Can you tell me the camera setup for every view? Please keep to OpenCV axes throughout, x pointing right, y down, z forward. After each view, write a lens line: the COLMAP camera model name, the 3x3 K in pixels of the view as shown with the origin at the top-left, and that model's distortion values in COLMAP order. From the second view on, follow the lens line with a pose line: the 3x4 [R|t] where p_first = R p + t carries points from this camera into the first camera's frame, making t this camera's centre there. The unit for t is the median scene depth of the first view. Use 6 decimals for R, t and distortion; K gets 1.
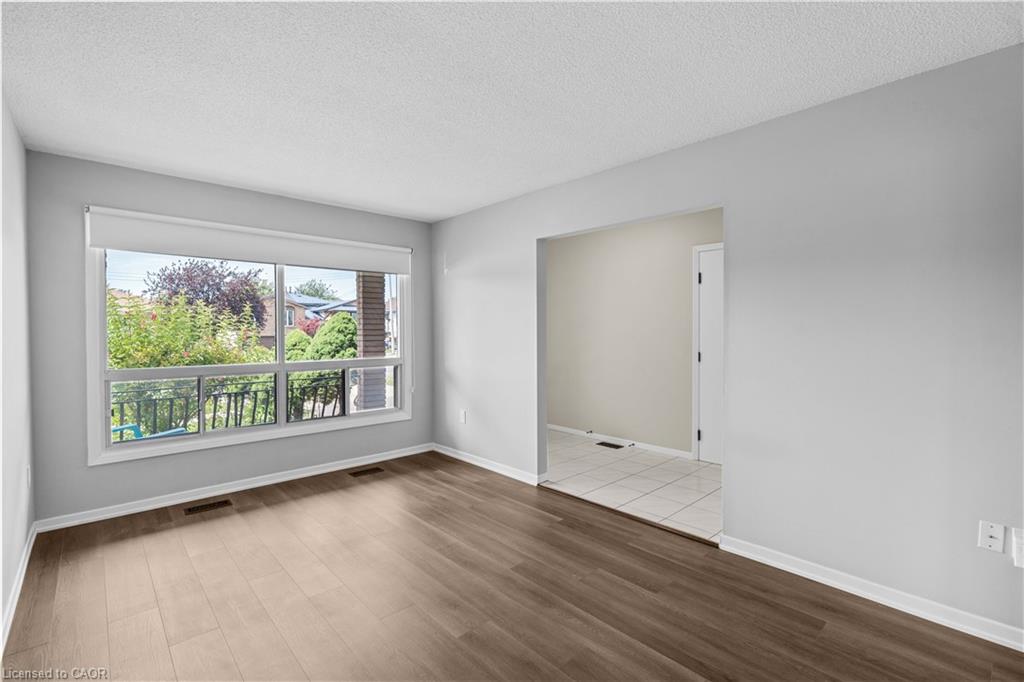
lens RADIAL K [[459.1, 0, 494.9], [0, 459.1, 328.2], [0, 0, 1]] dist [-0.003901, 0.003112]
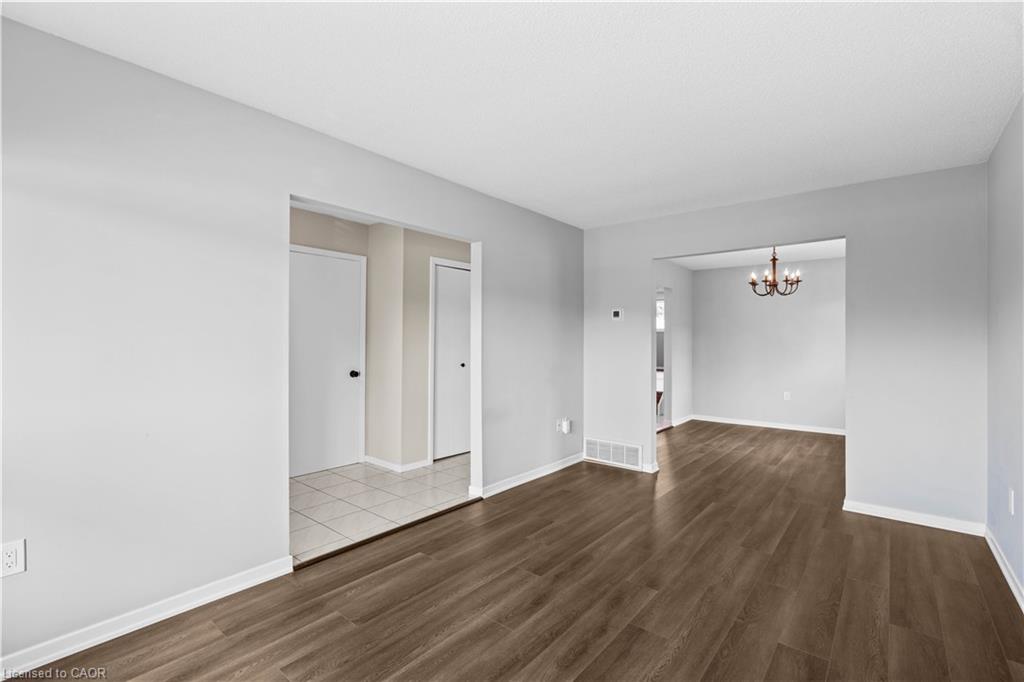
lens RADIAL K [[459.1, 0, 511.8], [0, 459.1, 341.5], [0, 0, 1]] dist [-0.003901, 0.003112]
pose [[-0.158098, 0.009795, 0.987375, -0.786839], [-0.008104, 0.999904, -0.011217, 0.024073], [-0.987390, -0.009775, -0.158003, 1.020846]]
